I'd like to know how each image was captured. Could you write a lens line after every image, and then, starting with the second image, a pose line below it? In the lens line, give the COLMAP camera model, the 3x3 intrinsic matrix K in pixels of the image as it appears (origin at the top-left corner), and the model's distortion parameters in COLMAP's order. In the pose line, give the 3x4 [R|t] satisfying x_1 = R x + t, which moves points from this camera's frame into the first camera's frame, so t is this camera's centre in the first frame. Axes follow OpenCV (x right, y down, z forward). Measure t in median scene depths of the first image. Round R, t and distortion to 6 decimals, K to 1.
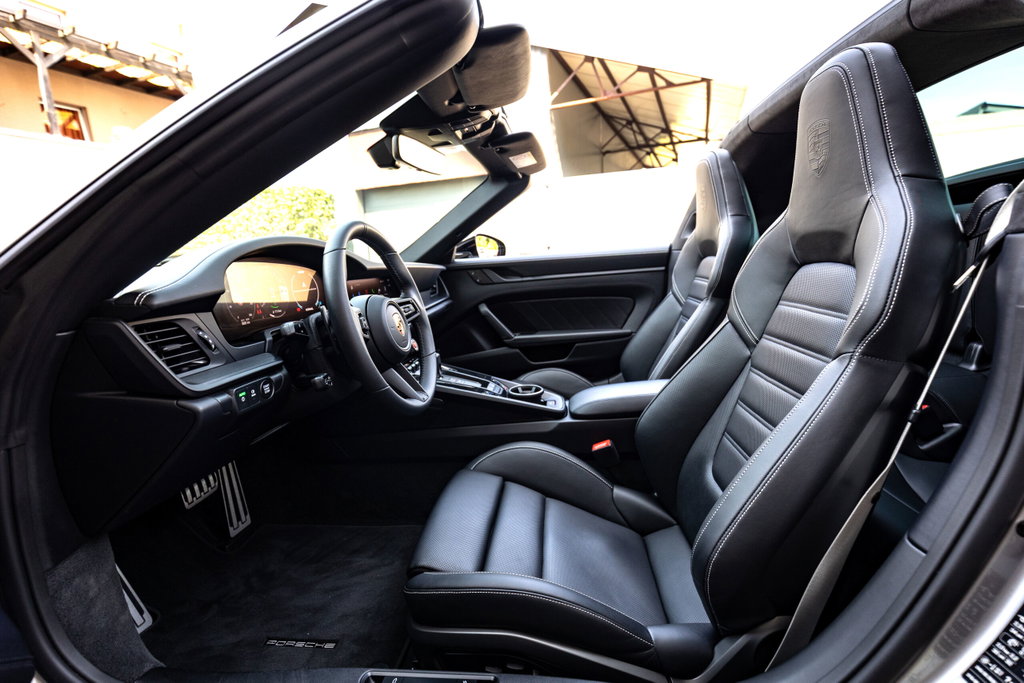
lens RADIAL K [[458.0, 0, 512.4], [0, 458.0, 337.3], [0, 0, 1]] dist [0.001142, -0.000023]
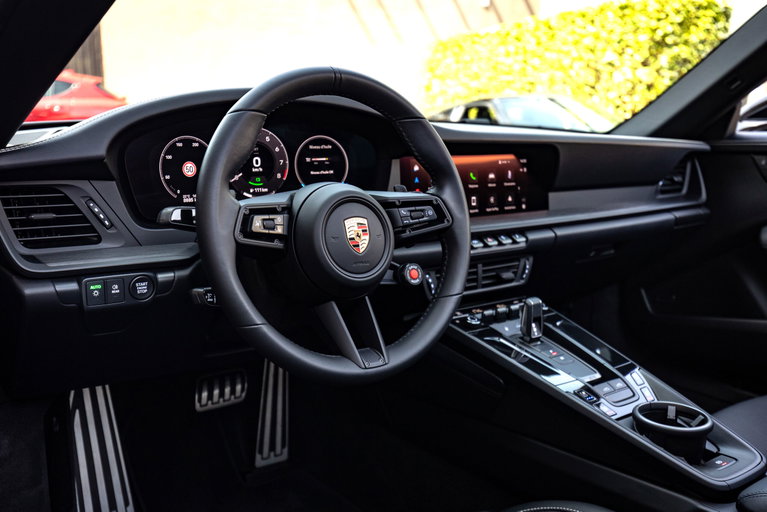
lens RADIAL K [[736.7, 0, 384.2], [0, 736.7, 255.7], [0, 0, 1]] dist [-0.002065, 0.000000]
pose [[0.683124, 0.186594, -0.706063, 0.374032], [-0.169997, 0.980879, 0.094747, -0.078781], [0.710241, 0.055305, 0.701782, 0.256898]]
